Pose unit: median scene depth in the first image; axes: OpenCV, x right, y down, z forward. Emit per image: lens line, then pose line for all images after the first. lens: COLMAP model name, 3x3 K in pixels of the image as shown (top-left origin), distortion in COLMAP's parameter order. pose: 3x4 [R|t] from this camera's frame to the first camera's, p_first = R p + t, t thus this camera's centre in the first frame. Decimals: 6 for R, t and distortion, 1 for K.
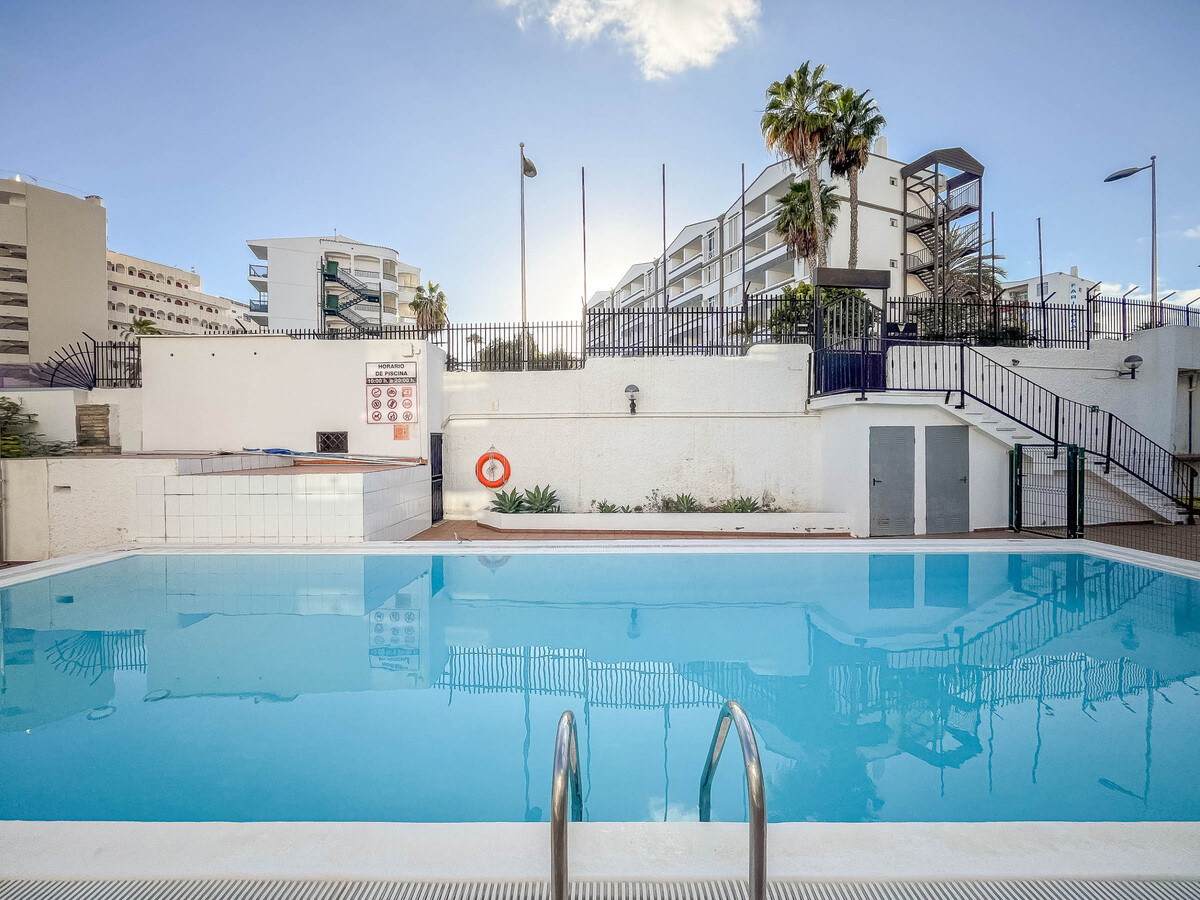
lens RADIAL K [[495.2, 0, 600.0], [0, 495.2, 449.1], [0, 0, 1]] dist [-0.000562, 0.000857]
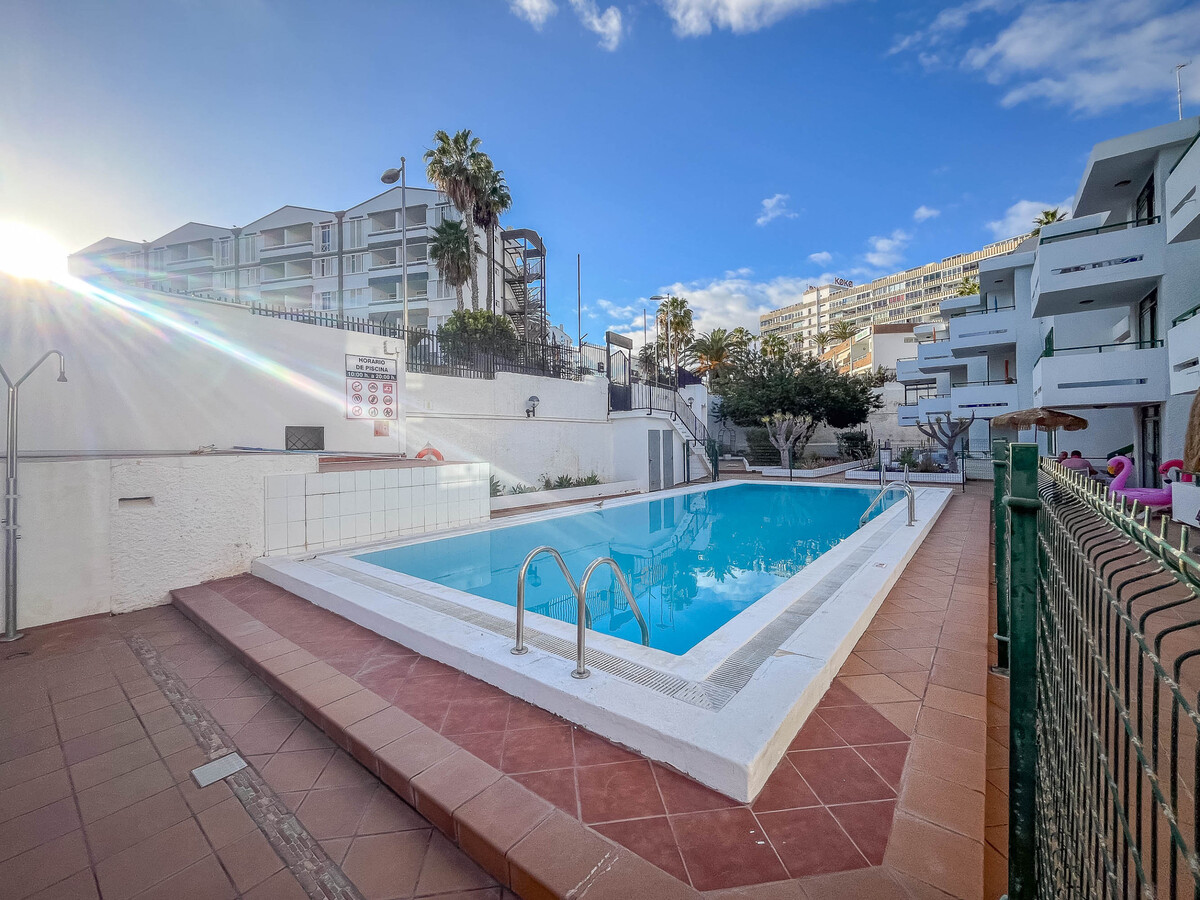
lens RADIAL K [[495.2, 0, 594.0], [0, 495.2, 449.4], [0, 0, 1]] dist [-0.000562, 0.000857]
pose [[0.619962, -0.015872, 0.784472, -0.862392], [0.021797, 0.999758, 0.003002, 0.013771], [-0.784329, 0.015238, 0.620158, 0.044685]]
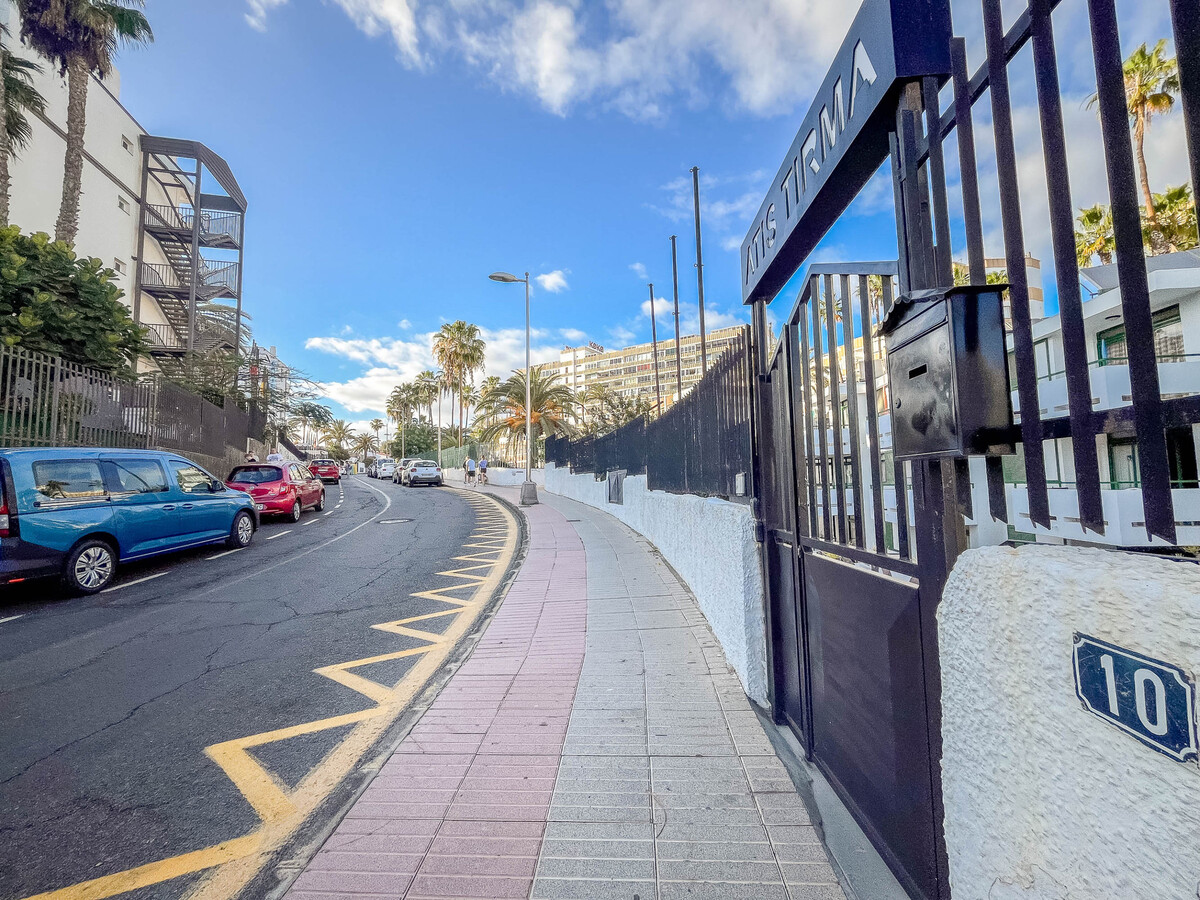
lens RADIAL K [[495.2, 0, 601.4], [0, 495.2, 449.1], [0, 0, 1]] dist [-0.000562, 0.000857]
pose [[0.132993, 0.080221, 0.987865, 0.210006], [0.037673, 0.995590, -0.085920, -0.204249], [-0.990401, 0.048642, 0.129384, 1.027902]]
